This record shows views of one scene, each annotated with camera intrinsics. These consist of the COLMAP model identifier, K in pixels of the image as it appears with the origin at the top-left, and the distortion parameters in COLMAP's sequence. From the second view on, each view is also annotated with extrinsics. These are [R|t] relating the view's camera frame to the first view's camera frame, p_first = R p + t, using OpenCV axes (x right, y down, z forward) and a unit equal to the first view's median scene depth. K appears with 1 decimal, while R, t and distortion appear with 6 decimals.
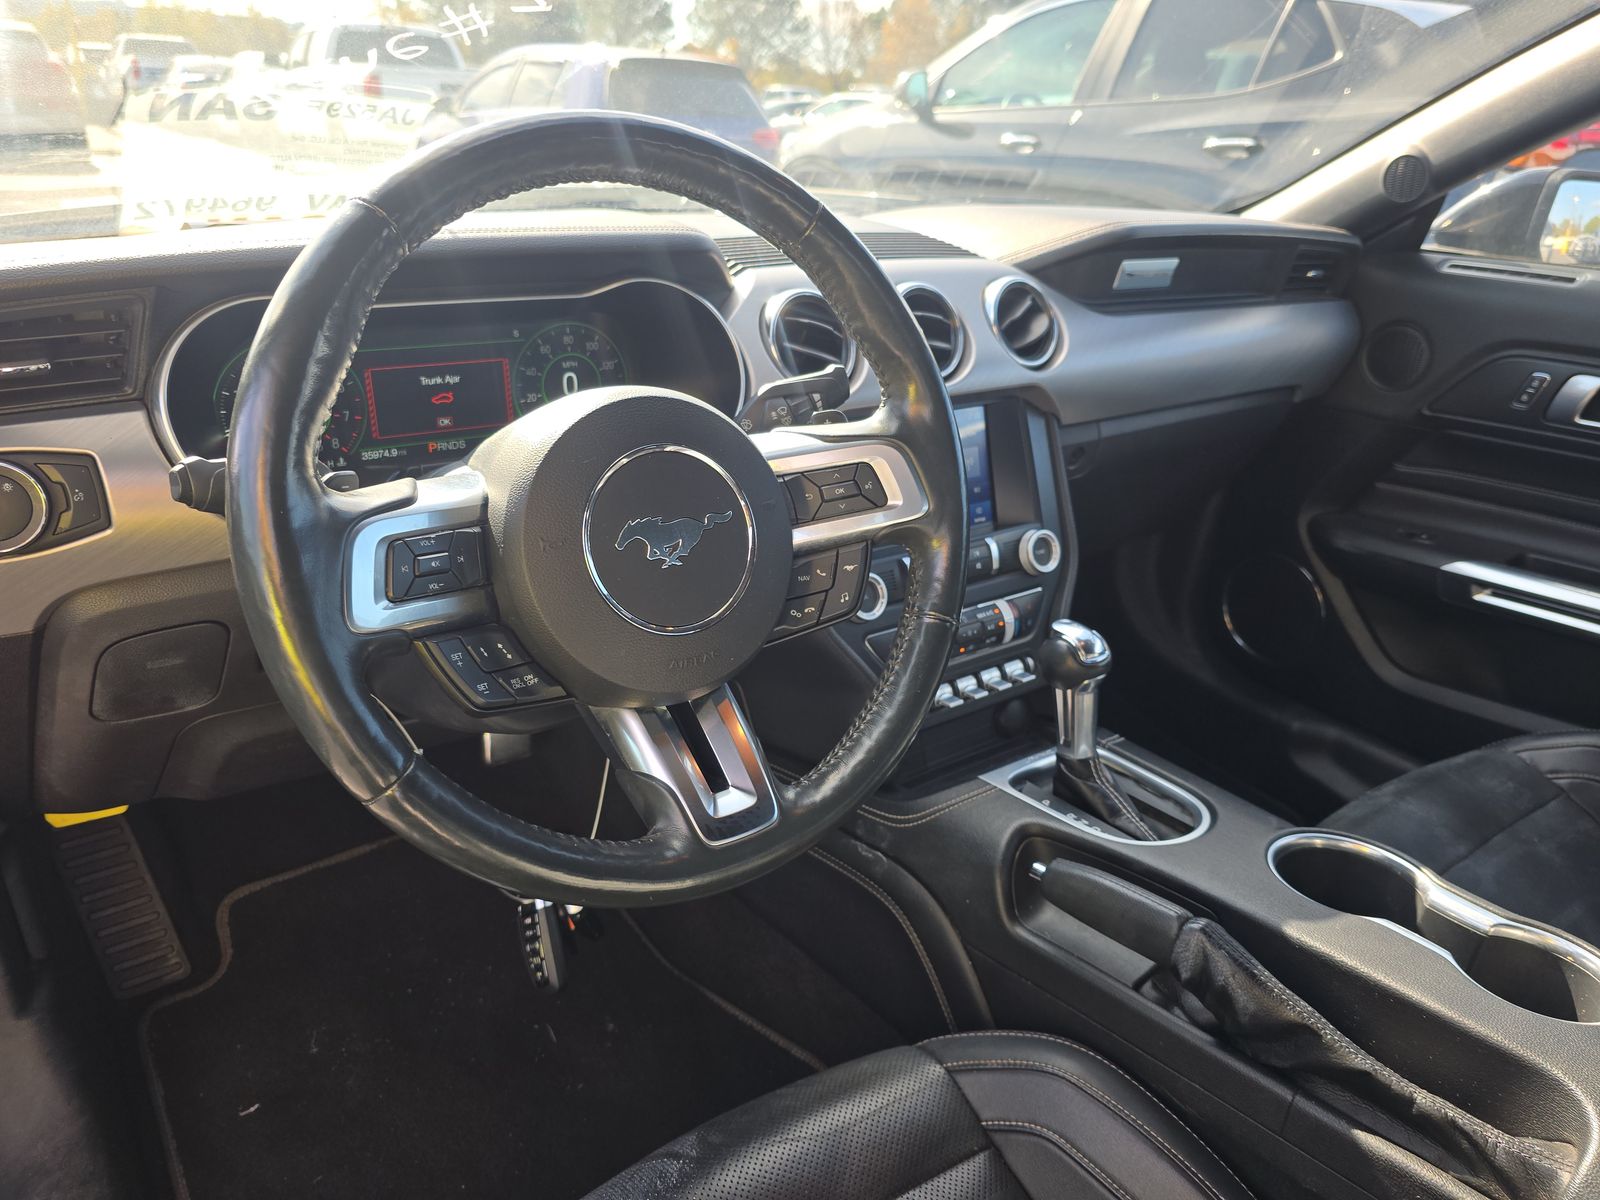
lens RADIAL K [[1080.4, 0, 800.2], [0, 1080.4, 594.0], [0, 0, 1]] dist [0.026325, -0.030685]
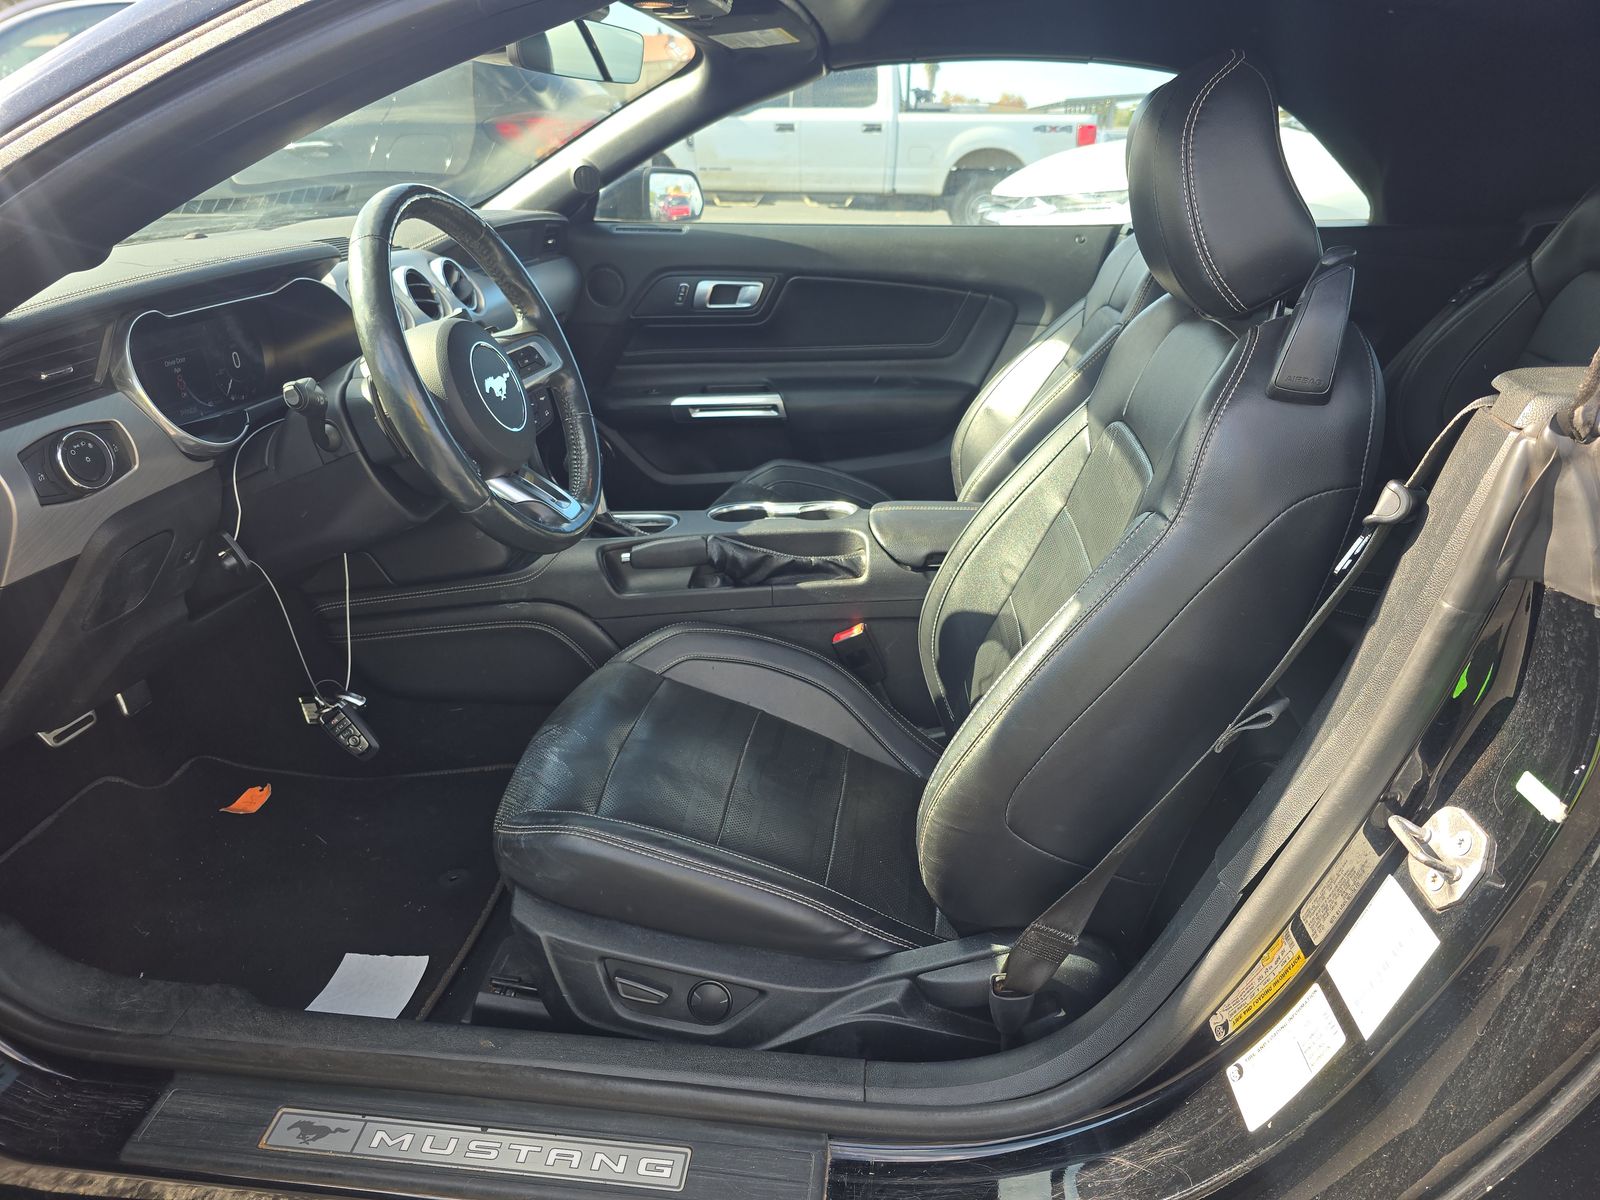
lens RADIAL K [[1088.2, 0, 806.7], [0, 1088.2, 593.0], [0, 0, 1]] dist [0.026310, -0.023829]
pose [[0.668690, -0.313750, 0.674103, -0.766728], [0.305784, 0.942437, 0.135312, 0.132322], [-0.677754, 0.115648, 0.726137, -0.529381]]
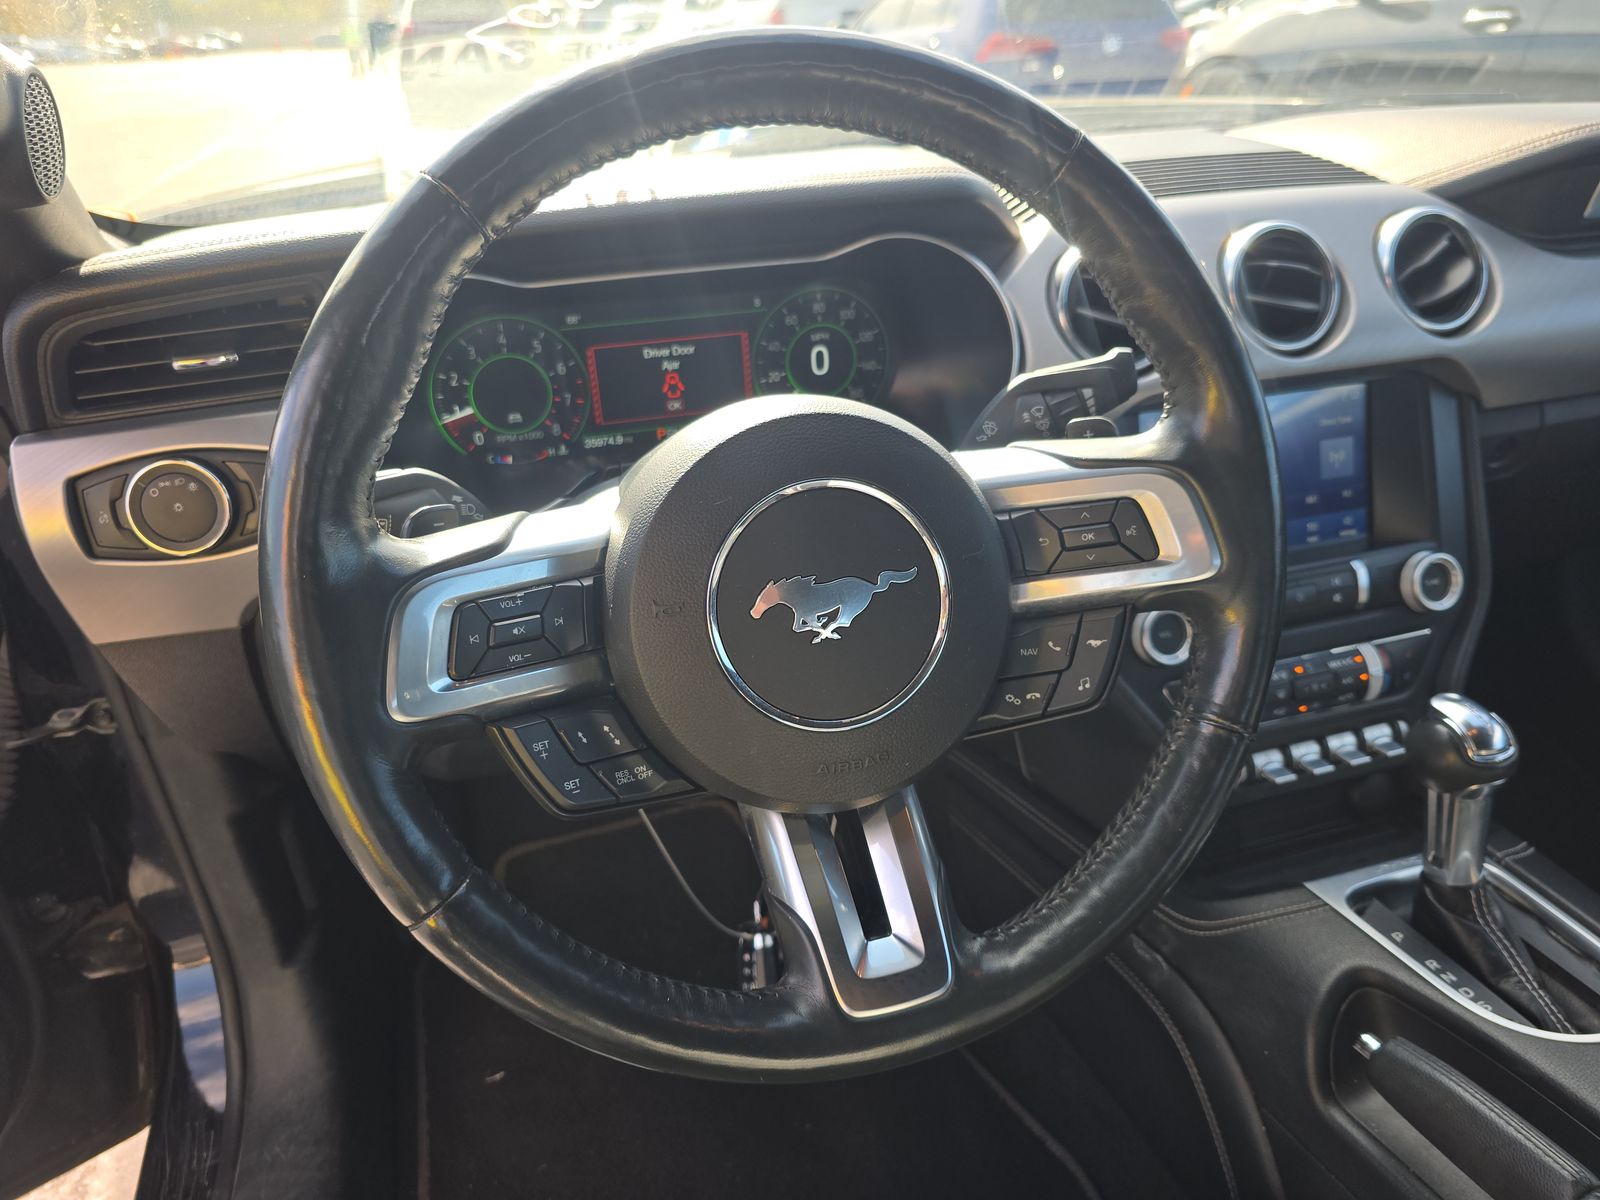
lens RADIAL K [[1097.4, 0, 800.0], [0, 1097.4, 600.0], [0, 0, 1]] dist [0.026108, -0.038492]
pose [[0.943799, 0.076786, -0.321476, 0.066938], [-0.056462, 0.995799, 0.072087, -0.067927], [0.325661, -0.049885, 0.944170, 0.170358]]
